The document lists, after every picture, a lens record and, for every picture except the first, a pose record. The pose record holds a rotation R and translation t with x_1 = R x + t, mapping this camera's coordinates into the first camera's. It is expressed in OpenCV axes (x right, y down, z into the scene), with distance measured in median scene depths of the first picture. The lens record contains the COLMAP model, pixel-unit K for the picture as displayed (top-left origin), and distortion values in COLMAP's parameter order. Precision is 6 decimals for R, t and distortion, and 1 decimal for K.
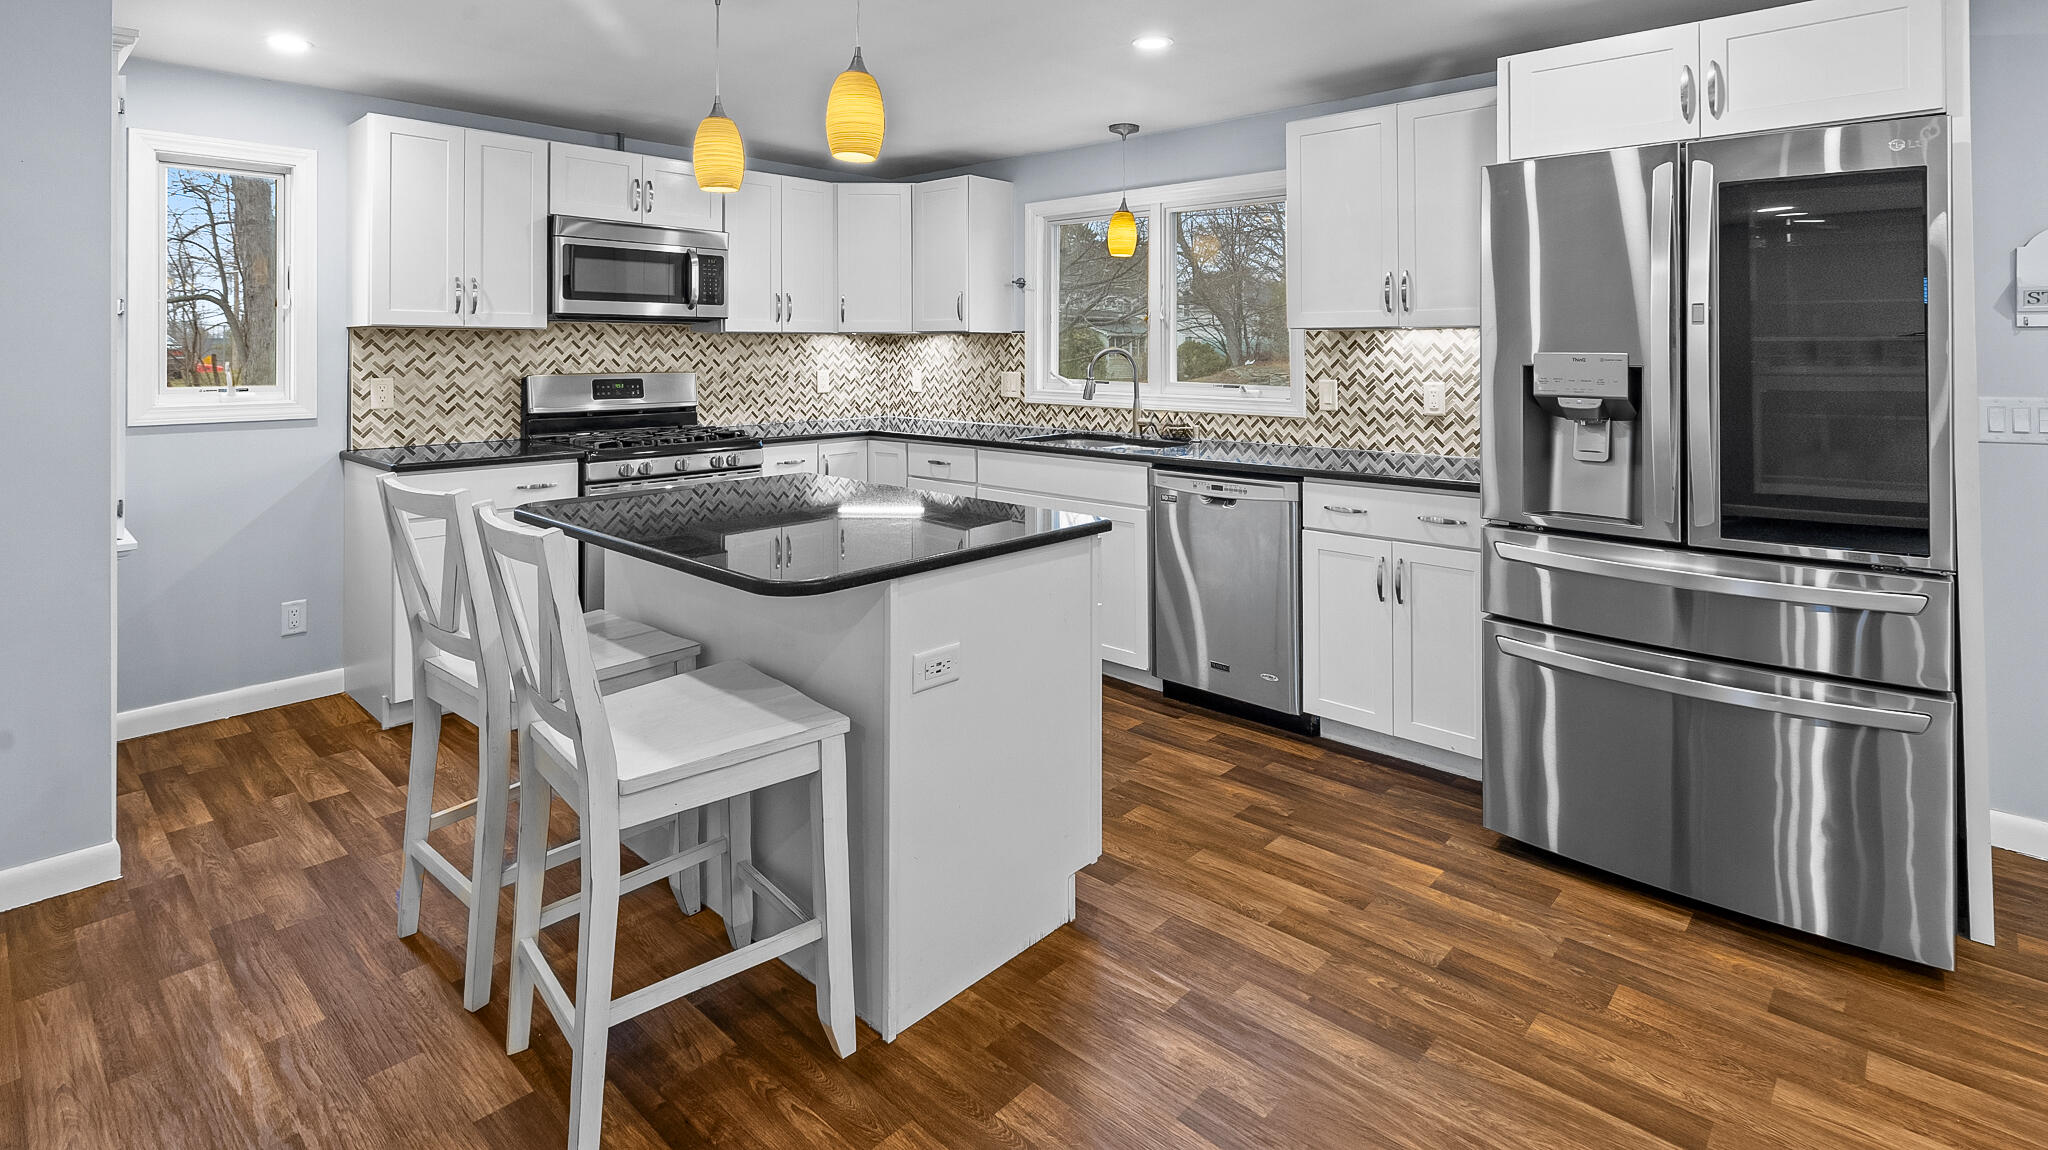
lens RADIAL K [[988.7, 0, 1033.9], [0, 988.7, 345.6], [0, 0, 1]] dist [0.001765, -0.000282]
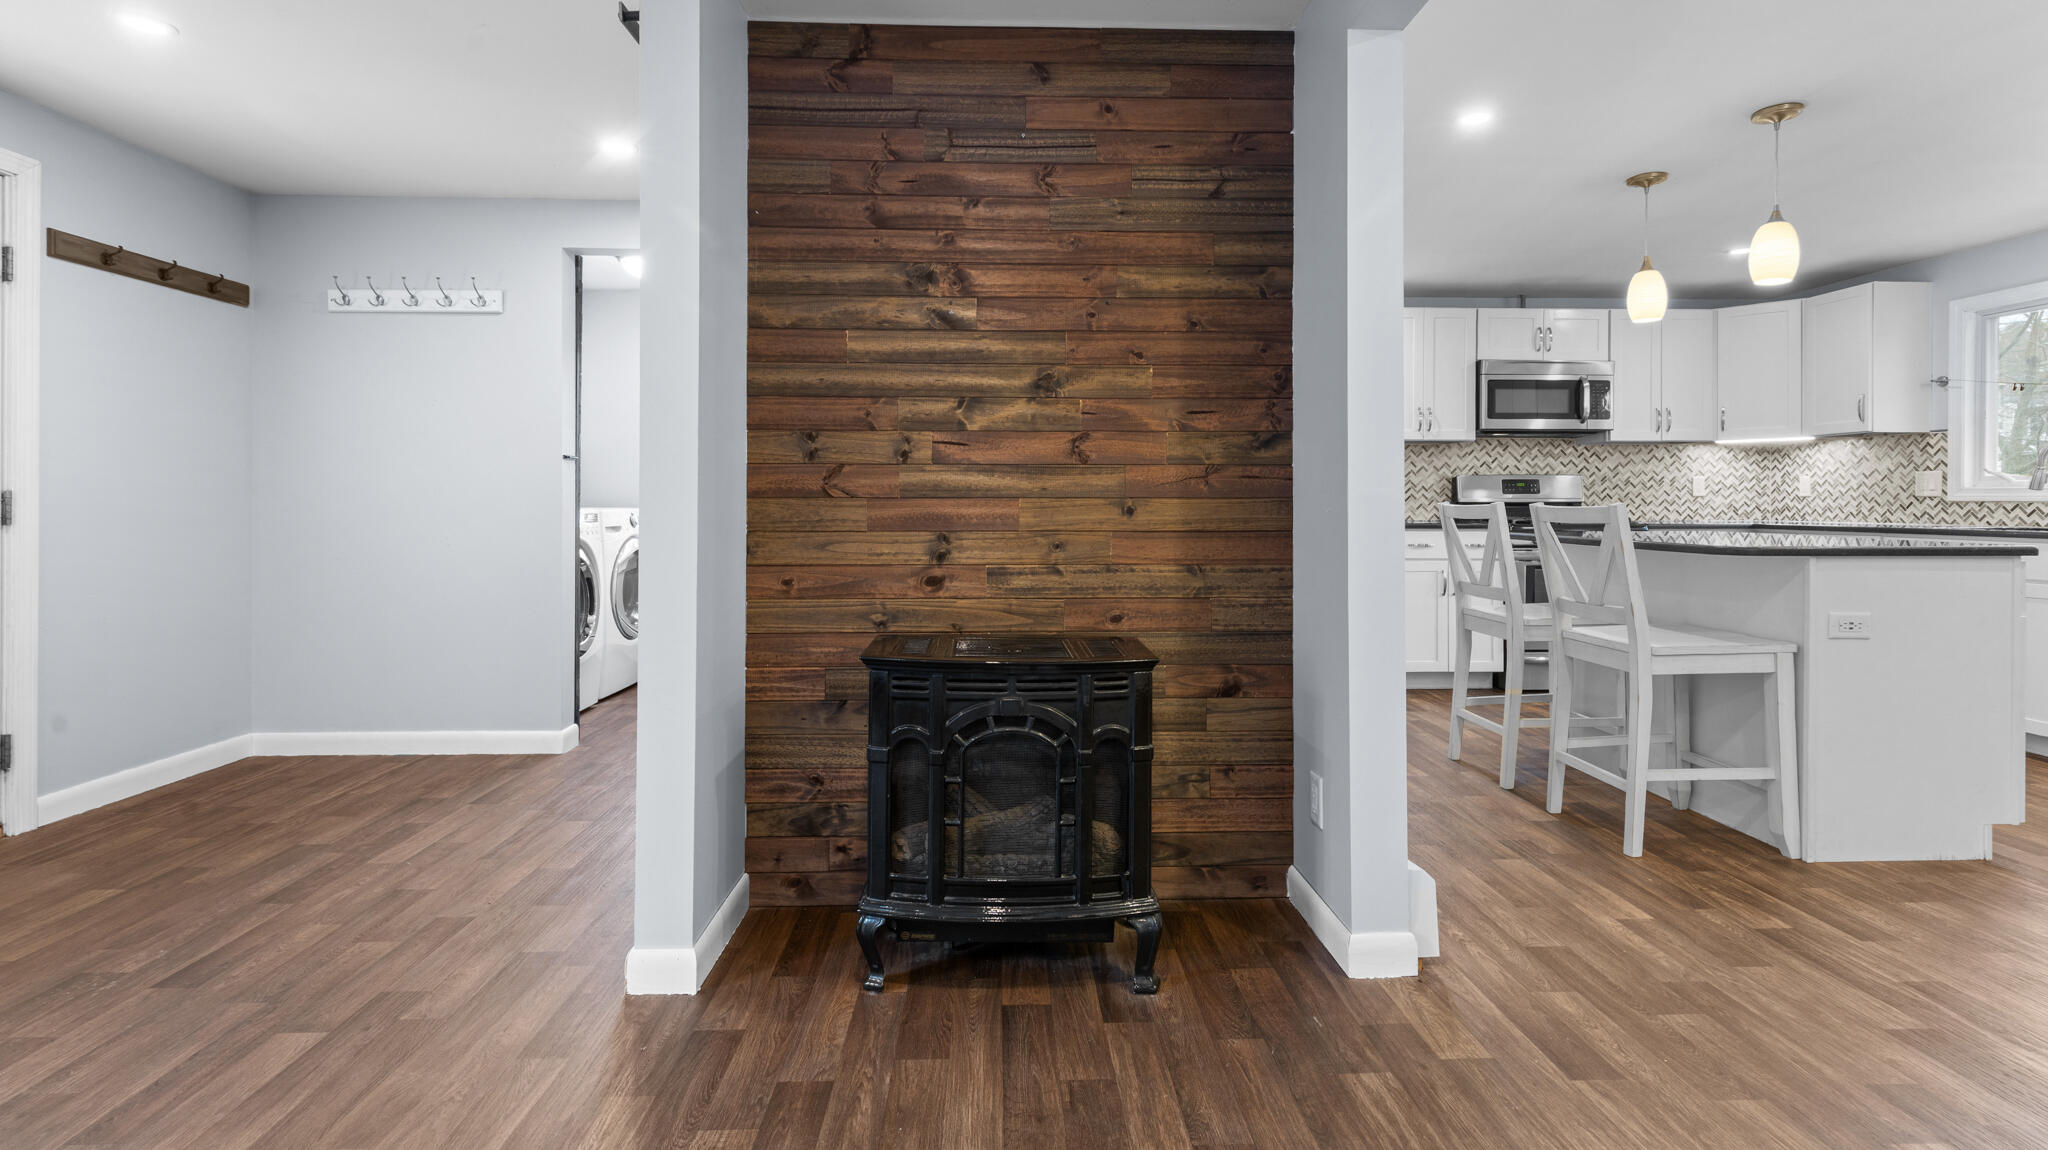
lens RADIAL K [[925.1, 0, 1032.6], [0, 925.1, 508.6], [0, 0, 1]] dist [-0.001771, -0.000026]
pose [[0.700437, 0.003399, -0.713706, 0.011445], [0.003367, 0.999962, 0.008067, 0.068854], [0.713707, -0.008054, 0.700399, -0.391946]]
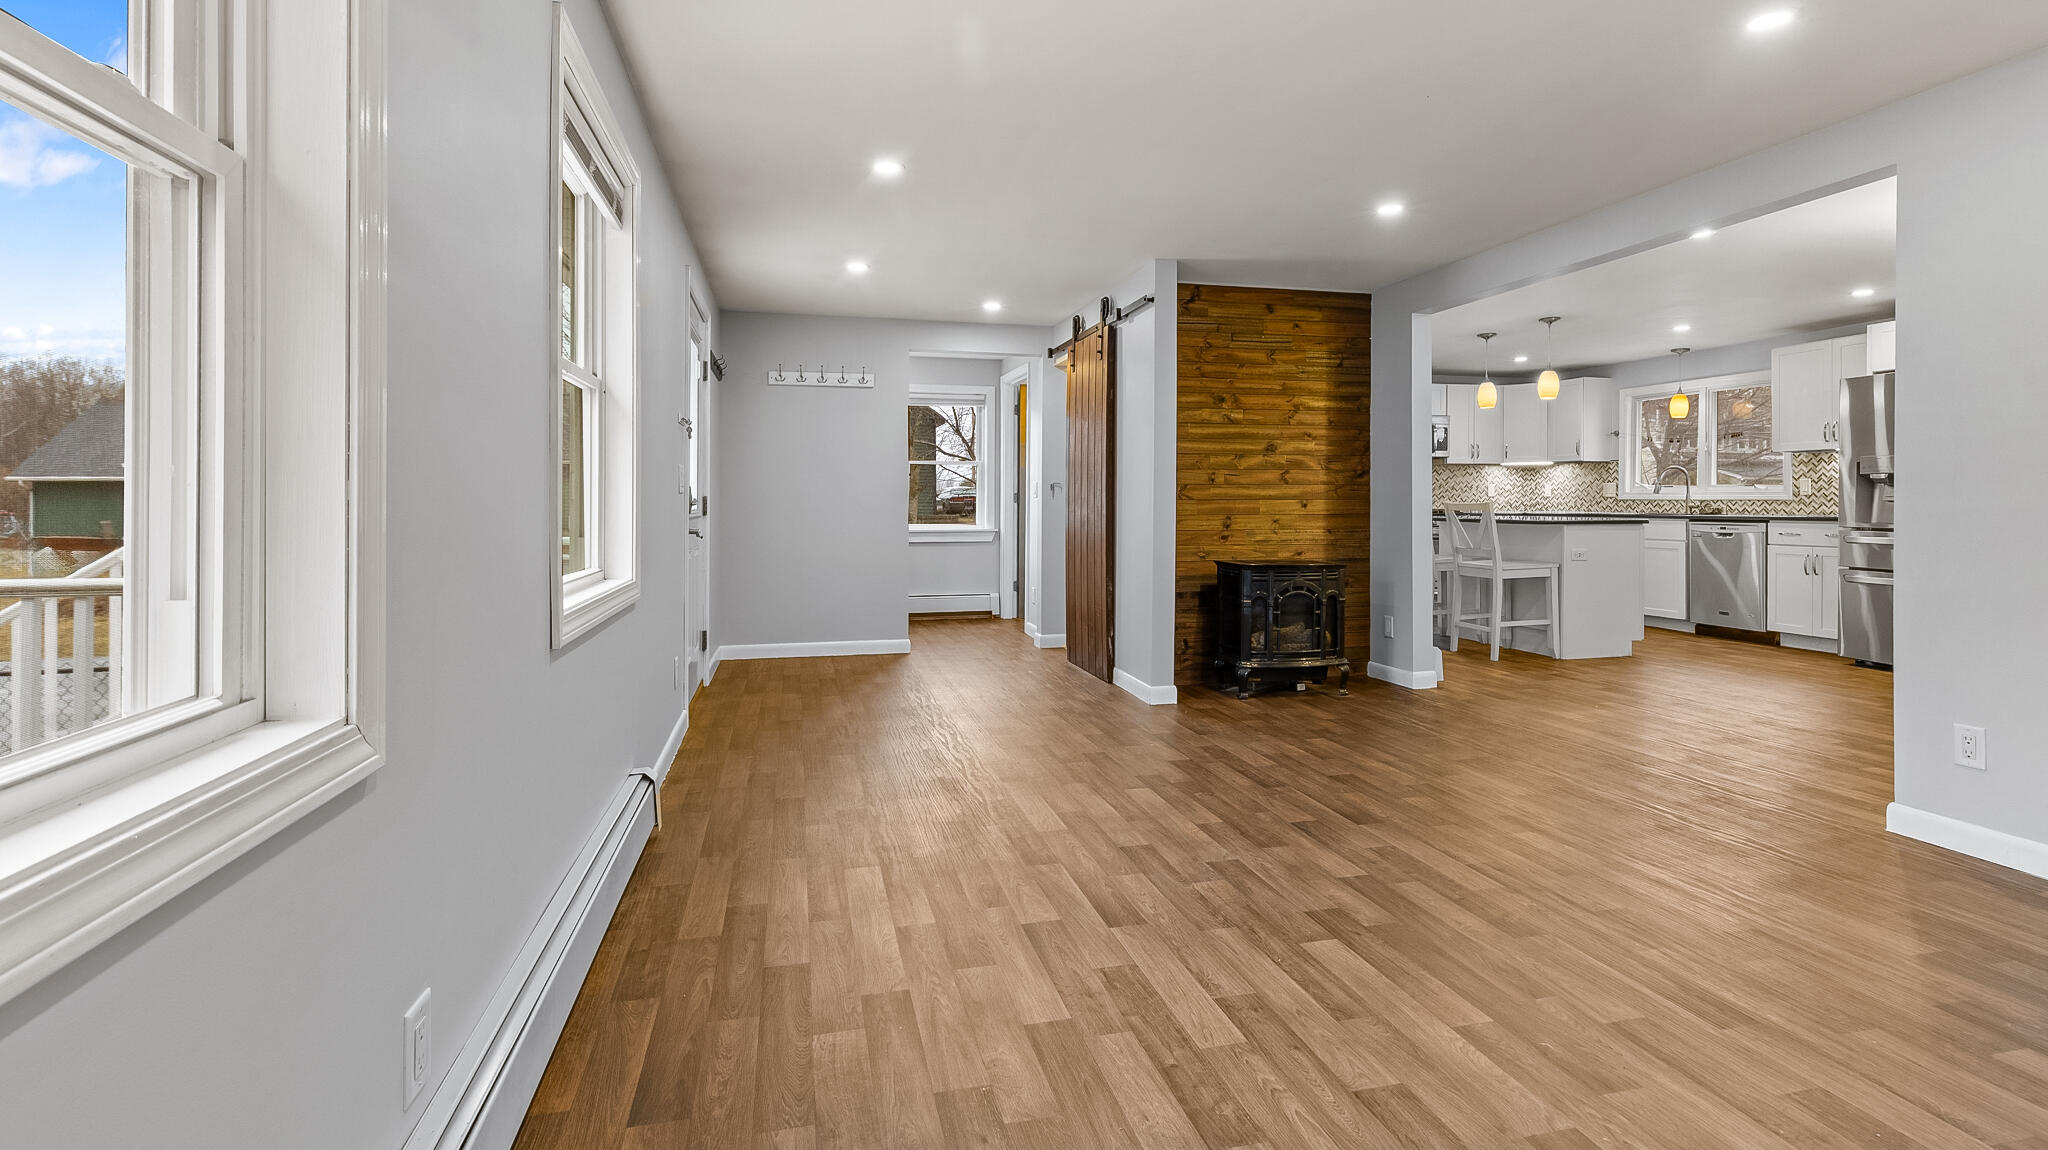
lens RADIAL K [[936.0, 0, 1021.2], [0, 936.0, 514.3], [0, 0, 1]] dist [-0.001380, -0.000187]
pose [[0.831971, 0.005147, -0.554795, 0.039717], [0.005146, 0.999842, 0.016994, 0.062905], [0.554795, -0.016993, 0.831814, -1.311239]]
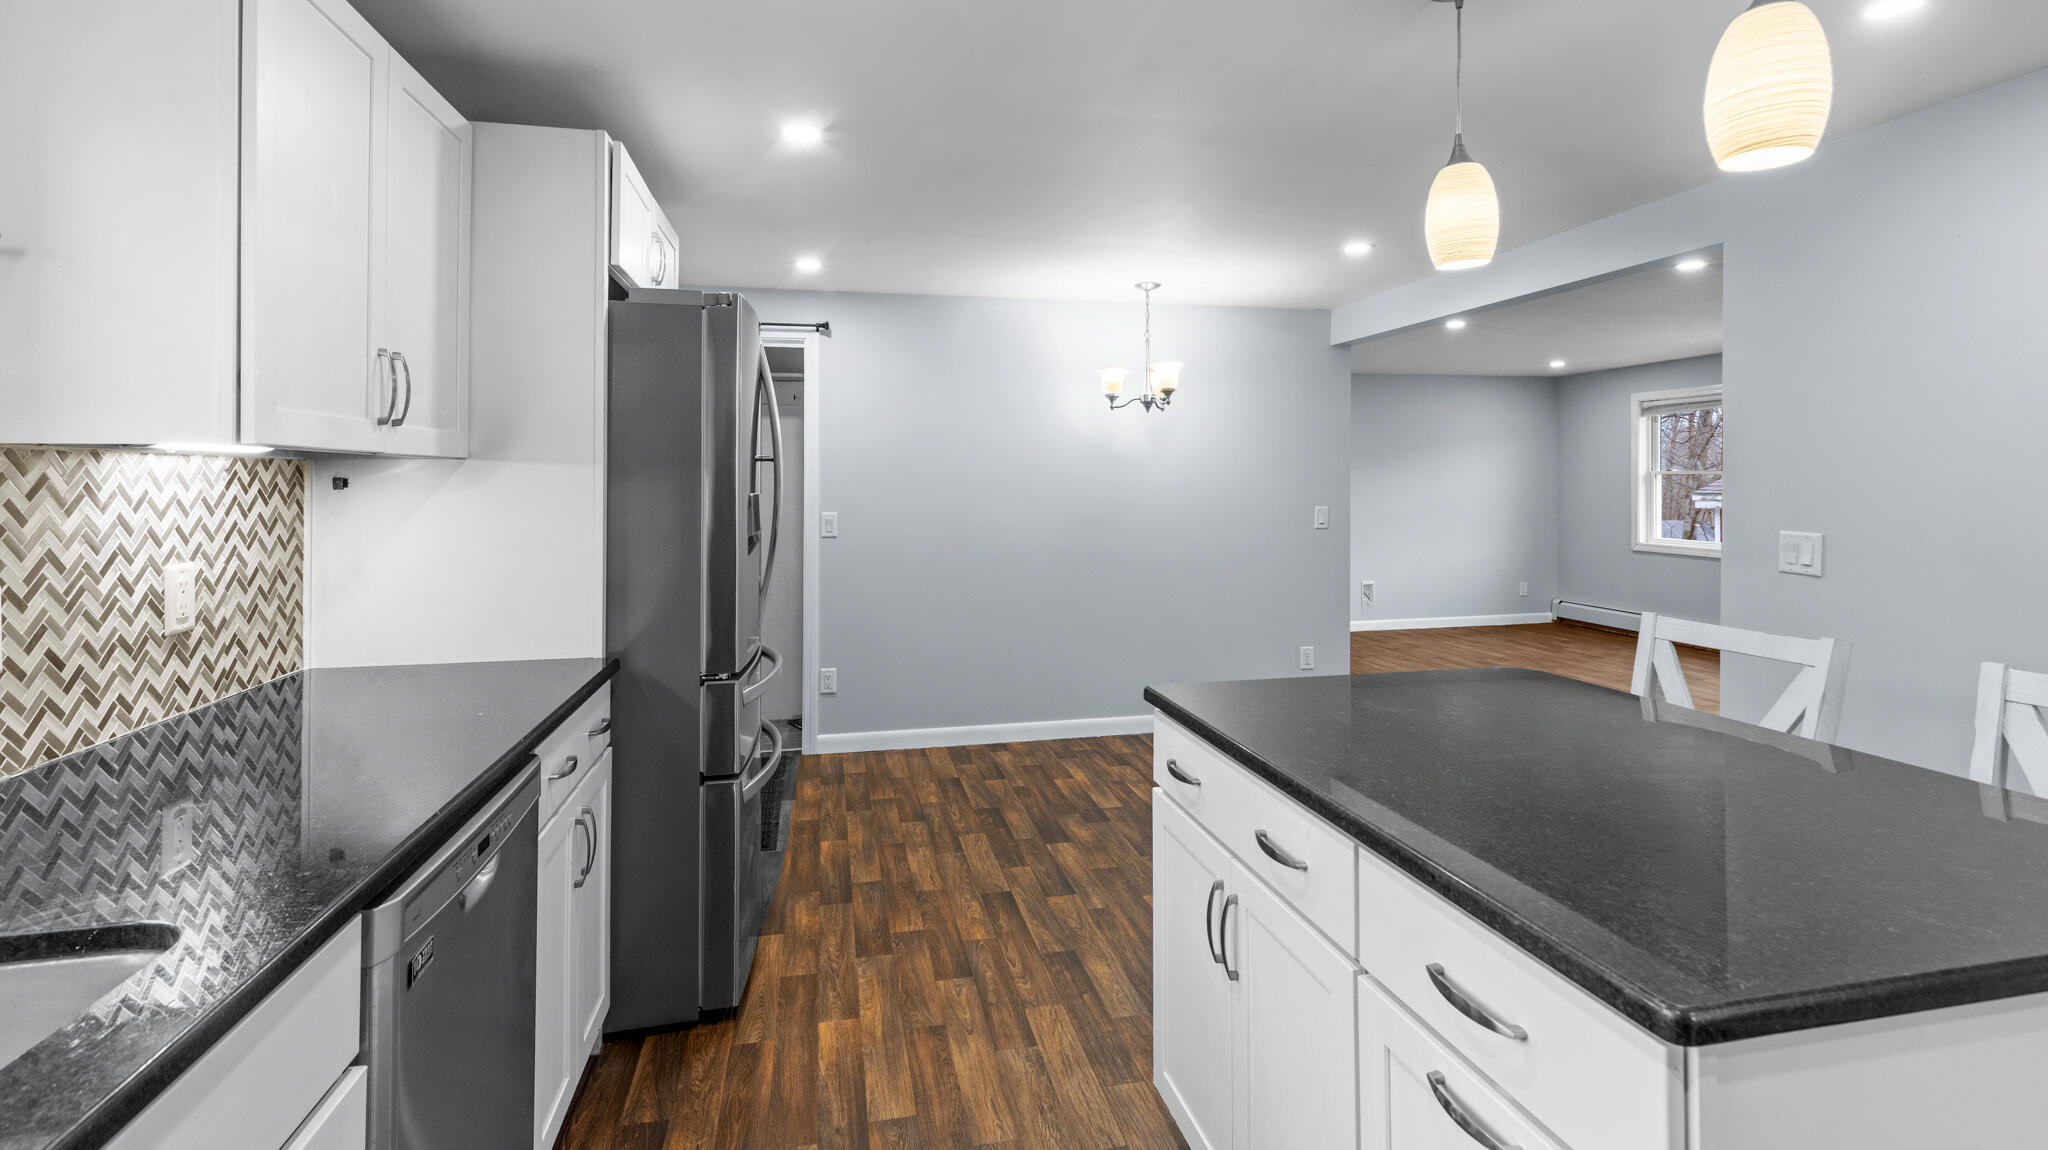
lens RADIAL K [[946.4, 0, 1043.4], [0, 946.4, 473.1], [0, 0, 1]] dist [0.001968, 0.000379]
pose [[-0.828794, 0.005586, 0.559525, -0.189216], [-0.003154, 0.999888, -0.014654, -0.001858], [-0.559544, -0.013910, -0.828684, 1.045778]]
